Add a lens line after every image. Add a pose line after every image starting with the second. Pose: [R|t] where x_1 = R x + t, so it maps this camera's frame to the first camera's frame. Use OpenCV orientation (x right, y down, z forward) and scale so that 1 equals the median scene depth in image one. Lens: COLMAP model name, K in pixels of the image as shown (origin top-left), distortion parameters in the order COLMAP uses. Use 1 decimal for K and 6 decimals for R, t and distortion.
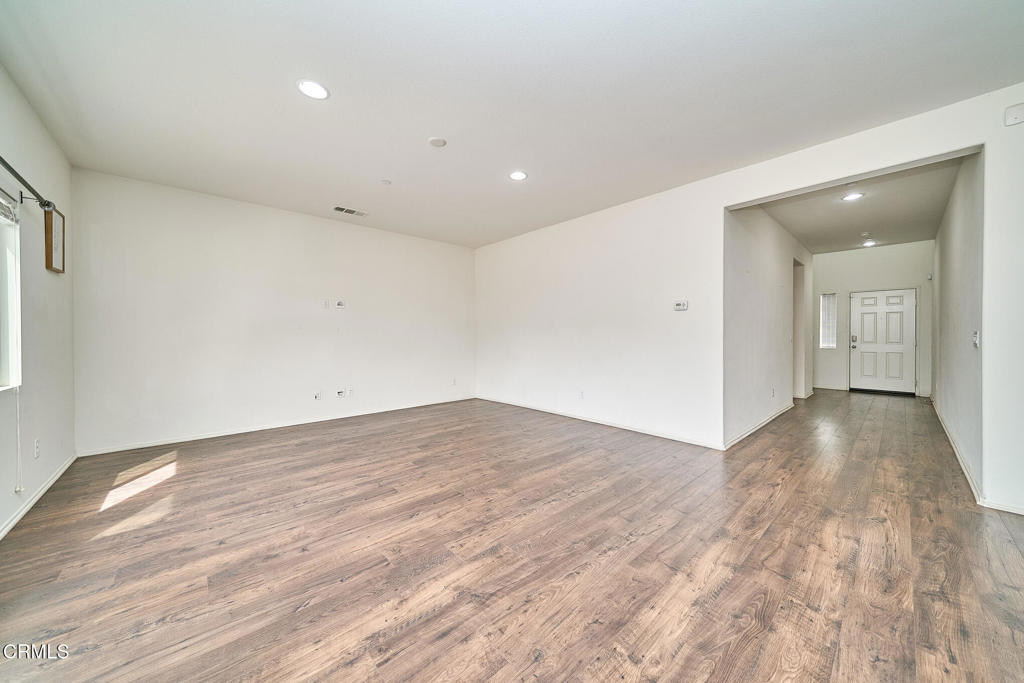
lens RADIAL K [[348.8, 0, 515.7], [0, 348.8, 340.2], [0, 0, 1]] dist [0.000483, -0.003863]
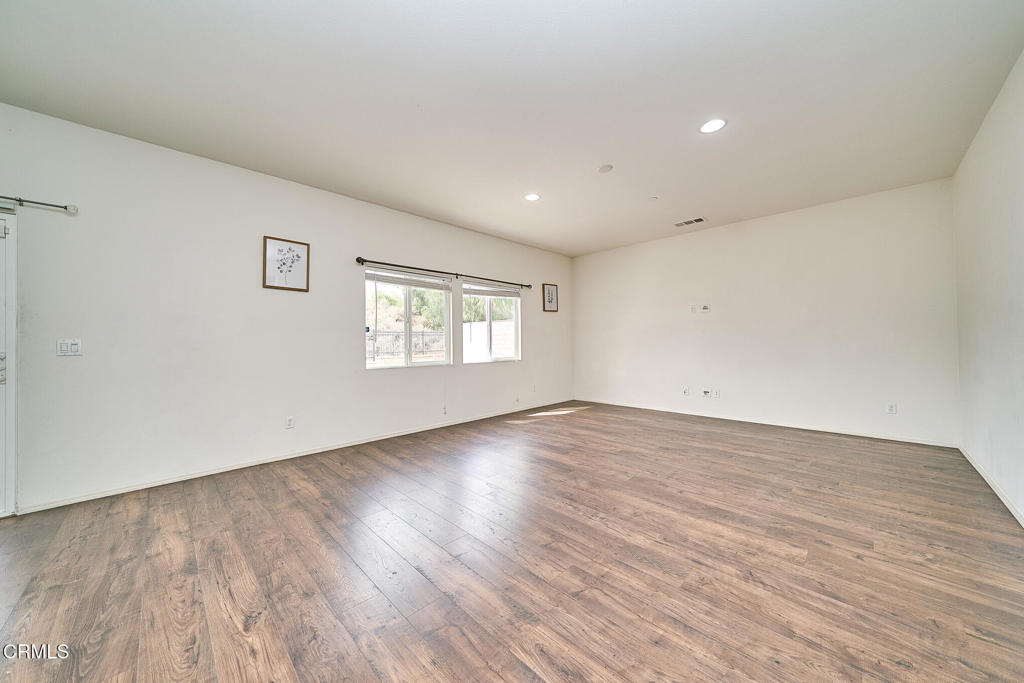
lens RADIAL K [[348.8, 0, 515.7], [0, 348.8, 340.2], [0, 0, 1]] dist [0.000483, -0.003863]
pose [[0.058219, -0.002184, -0.998301, 0.856971], [0.001510, 0.999997, -0.002099, -0.007402], [0.998303, -0.001386, 0.058222, 0.615925]]
